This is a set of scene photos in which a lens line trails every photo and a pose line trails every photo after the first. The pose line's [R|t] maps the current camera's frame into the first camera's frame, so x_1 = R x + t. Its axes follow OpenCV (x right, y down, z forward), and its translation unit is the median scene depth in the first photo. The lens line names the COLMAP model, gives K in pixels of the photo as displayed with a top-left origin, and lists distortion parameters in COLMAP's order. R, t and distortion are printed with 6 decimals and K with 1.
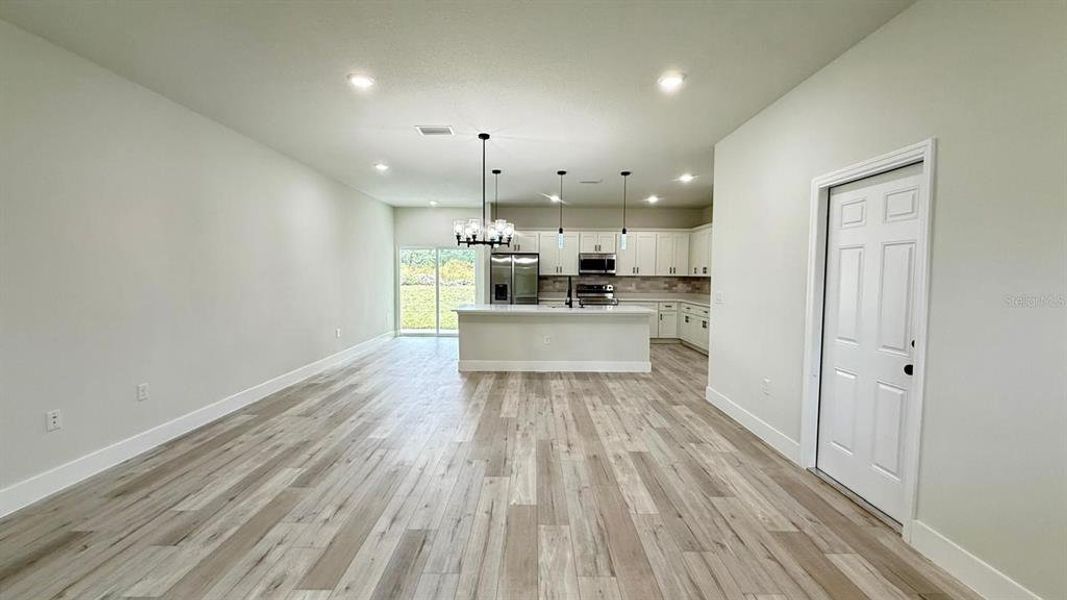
lens RADIAL K [[425.4, 0, 530.5], [0, 425.4, 299.9], [0, 0, 1]] dist [0.000191, 0.000097]
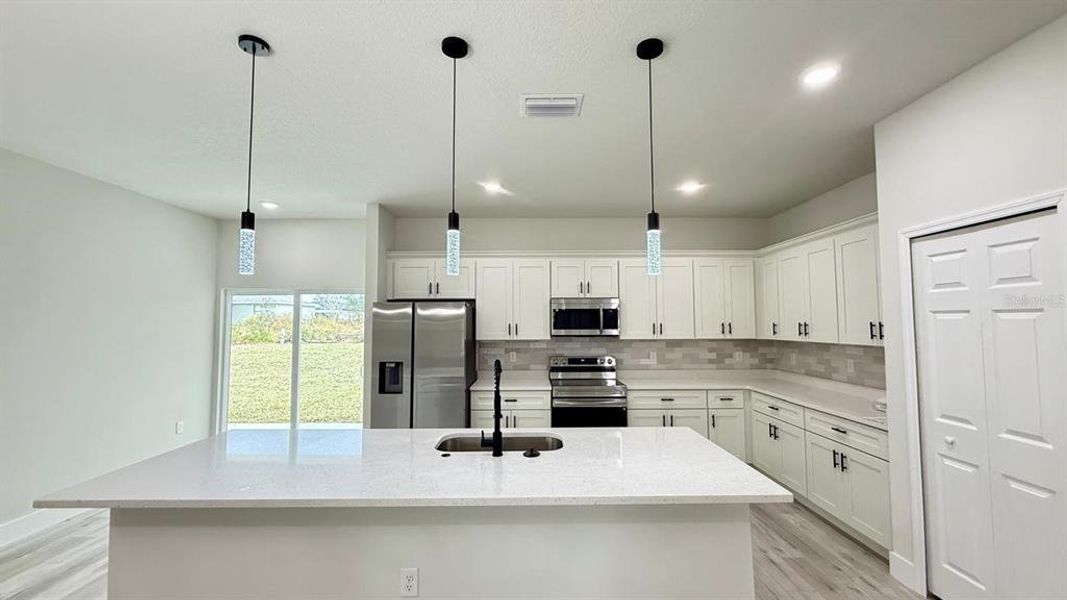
lens RADIAL K [[425.4, 0, 530.5], [0, 425.4, 299.9], [0, 0, 1]] dist [0.000191, 0.000097]
pose [[0.999915, -0.009982, 0.008396, 0.115591], [0.010904, 0.992941, -0.118103, -0.060969], [-0.007157, 0.118184, 0.992966, 0.640308]]
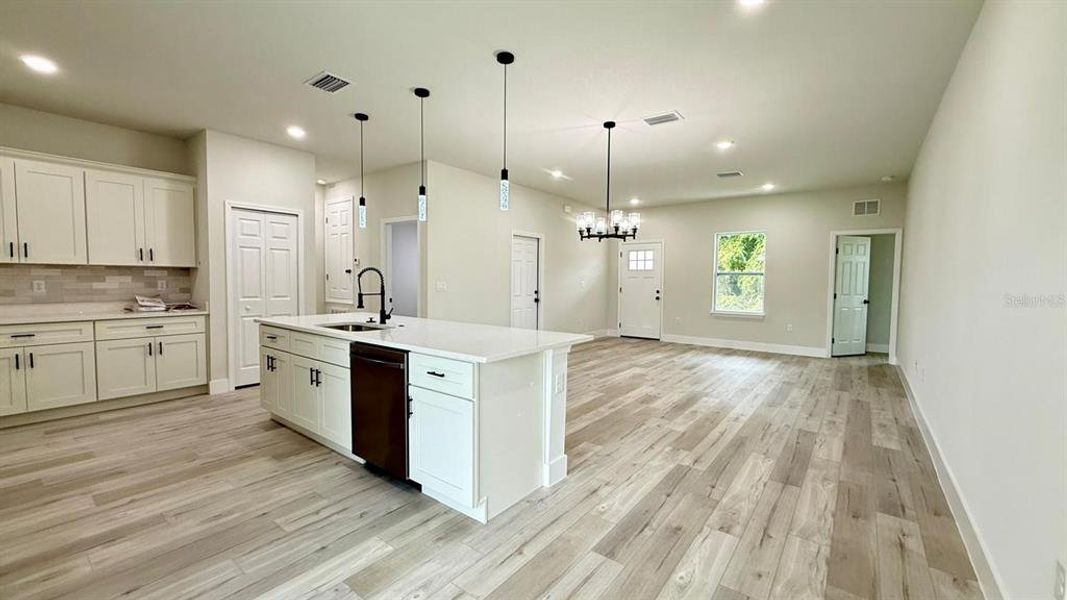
lens RADIAL K [[425.4, 0, 530.5], [0, 425.4, 299.9], [0, 0, 1]] dist [0.000191, 0.000097]
pose [[-0.793709, -0.045551, 0.606590, -0.383914], [0.020698, 0.994593, 0.101770, -0.063844], [-0.607946, 0.093331, -0.788474, 1.287162]]
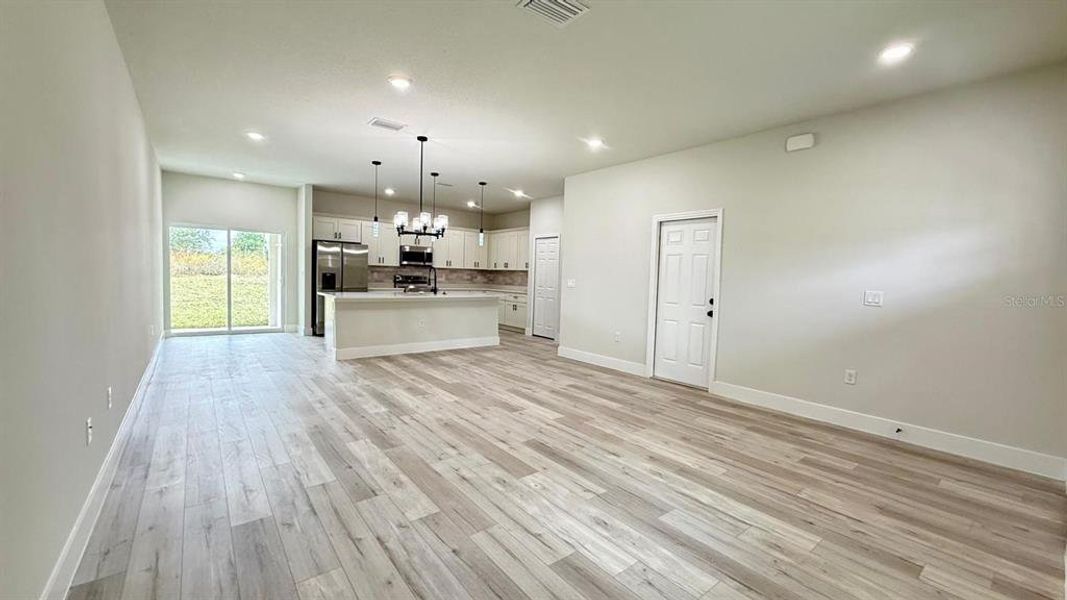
lens RADIAL K [[425.4, 0, 530.5], [0, 425.4, 299.9], [0, 0, 1]] dist [0.000191, 0.000097]
pose [[0.780859, -0.018679, 0.624428, -0.403127], [0.011587, 0.999814, 0.015418, 0.018016], [-0.624600, -0.004804, 0.780930, -0.038249]]
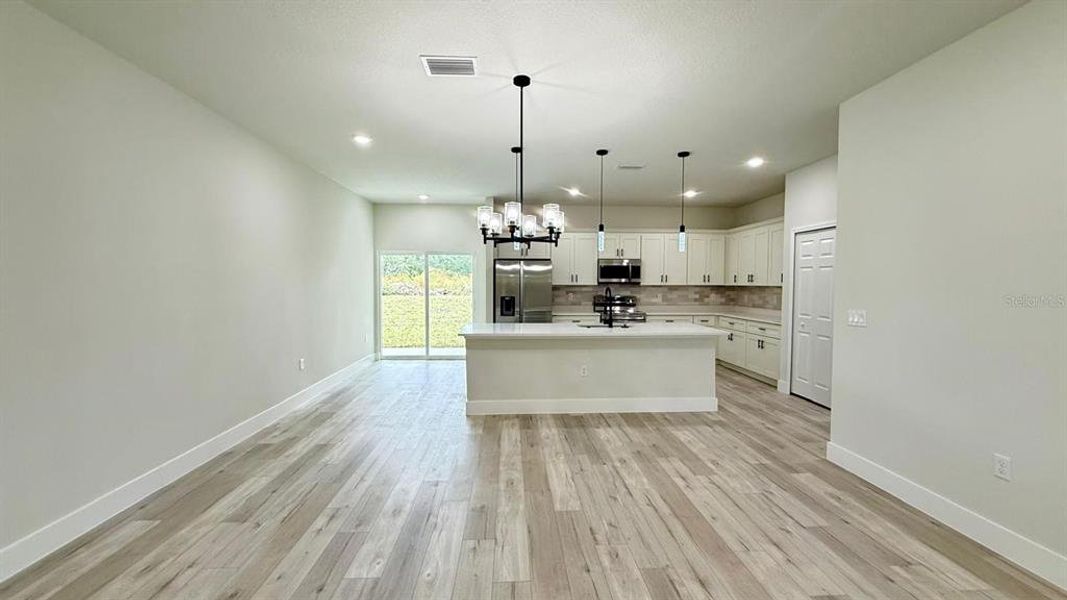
lens RADIAL K [[425.4, 0, 530.5], [0, 425.4, 299.9], [0, 0, 1]] dist [0.000191, 0.000097]
pose [[0.998387, -0.007118, 0.056327, -0.092139], [0.008176, 0.999794, -0.018588, -0.018790], [-0.056183, 0.019018, 0.998239, 0.228767]]
